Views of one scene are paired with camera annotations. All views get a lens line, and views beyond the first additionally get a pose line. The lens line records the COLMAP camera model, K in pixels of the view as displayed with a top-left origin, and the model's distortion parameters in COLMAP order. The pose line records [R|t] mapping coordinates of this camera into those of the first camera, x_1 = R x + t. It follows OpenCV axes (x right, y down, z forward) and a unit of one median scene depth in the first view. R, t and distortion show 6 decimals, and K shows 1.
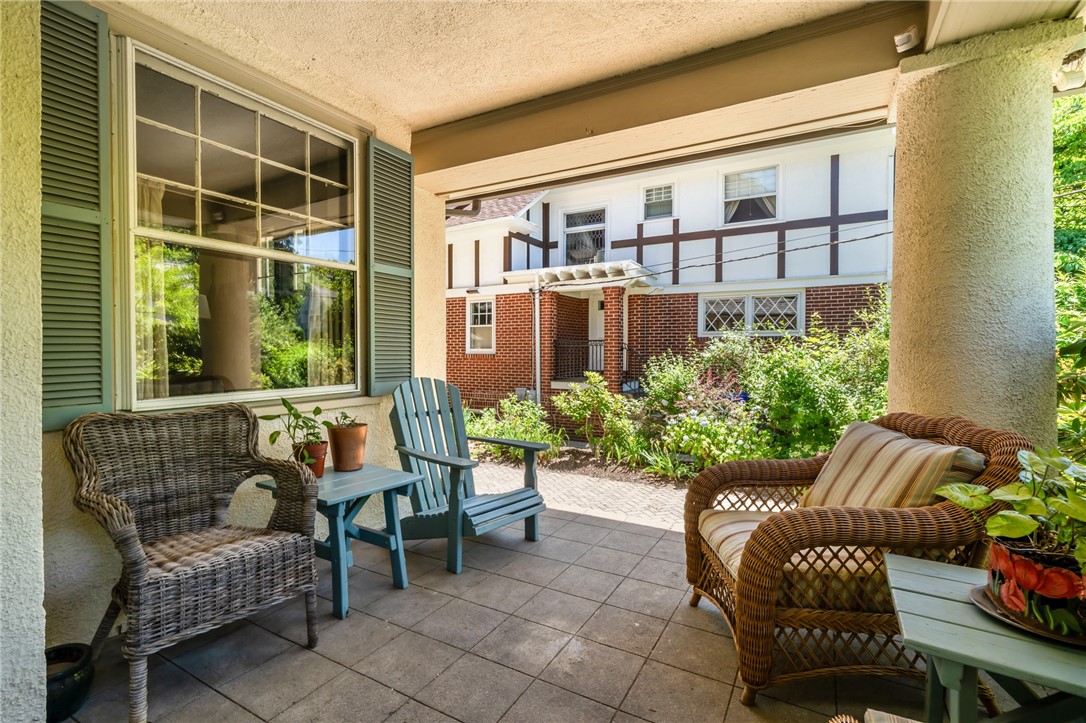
lens RADIAL K [[500.5, 0, 543.0], [0, 500.5, 361.5], [0, 0, 1]] dist [0.000662, 0.000209]
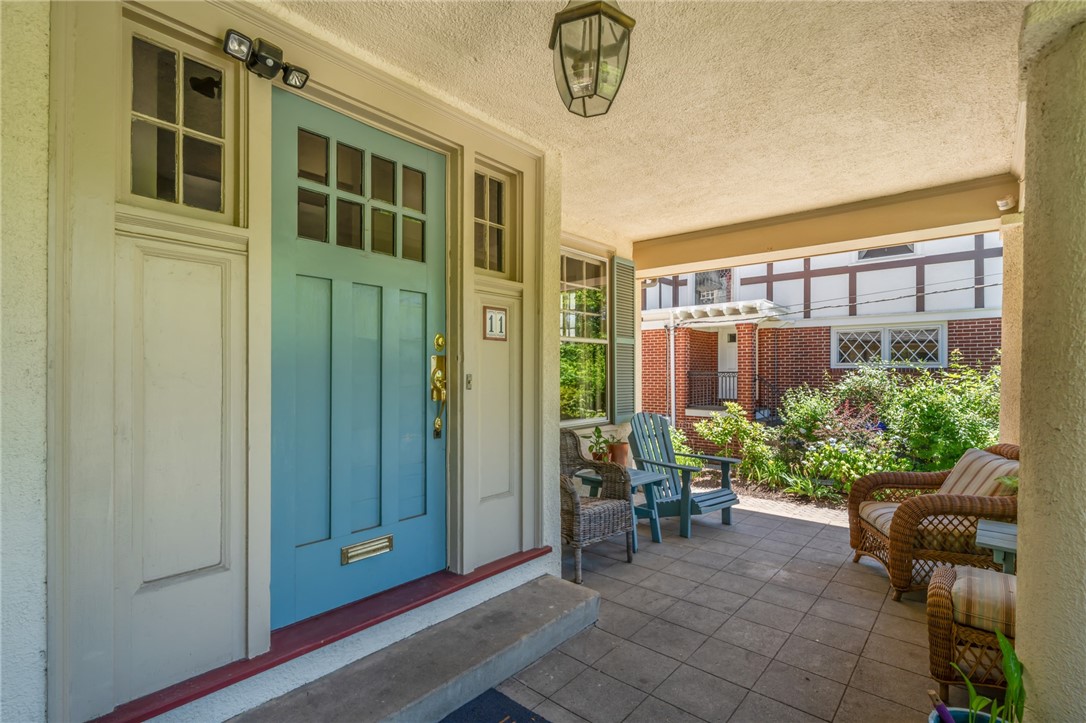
lens RADIAL K [[502.0, 0, 541.1], [0, 502.0, 375.7], [0, 0, 1]] dist [0.001218, 0.000183]
pose [[0.978761, -0.001486, -0.205000, -0.107351], [-0.001943, 0.999862, -0.016522, -0.023265], [0.204996, 0.016570, 0.978622, -0.238430]]
